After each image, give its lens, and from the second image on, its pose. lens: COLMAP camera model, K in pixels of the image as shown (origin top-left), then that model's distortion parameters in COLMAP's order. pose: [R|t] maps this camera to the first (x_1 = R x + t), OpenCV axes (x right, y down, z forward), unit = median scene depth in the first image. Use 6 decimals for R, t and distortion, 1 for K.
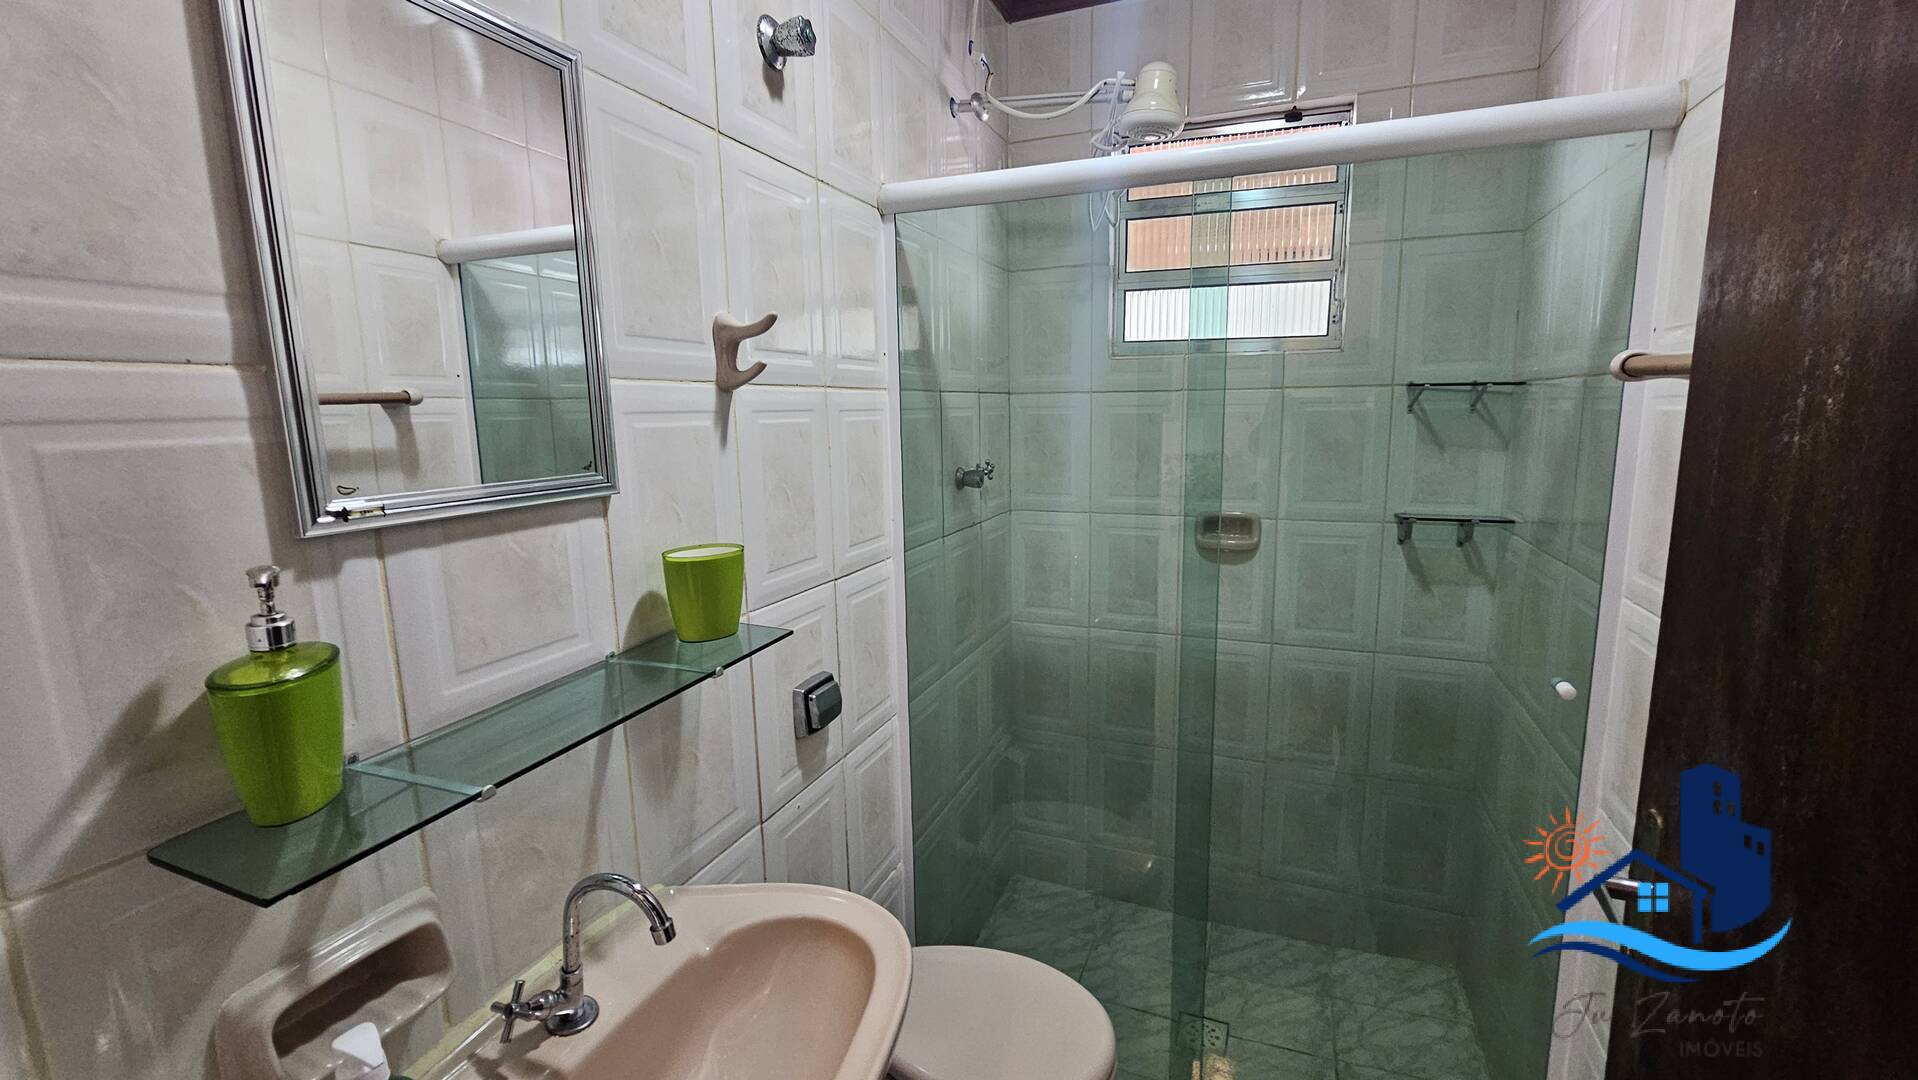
lens RADIAL K [[780.5, 0, 961.6], [0, 780.5, 536.3], [0, 0, 1]] dist [-0.001649, 0.000038]
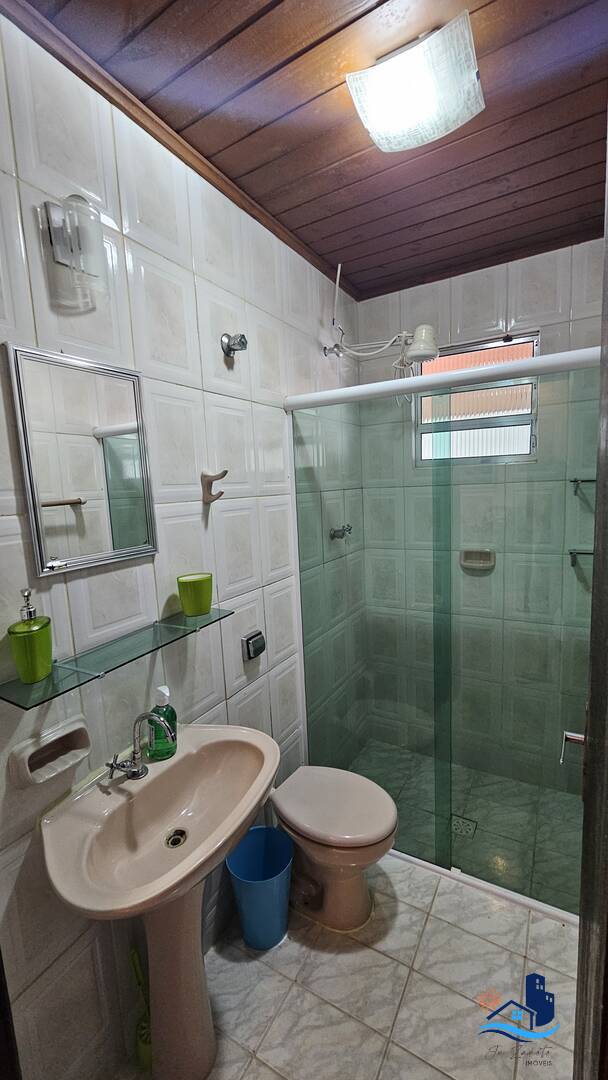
lens RADIAL K [[439.5, 0, 304.3], [0, 439.5, 545.2], [0, 0, 1]] dist [-0.001649, 0.000038]
pose [[0.988234, -0.011136, -0.152544, 0.156113], [0.008136, 0.999761, -0.020281, -0.037739], [0.152733, 0.018802, 0.988089, -0.191421]]
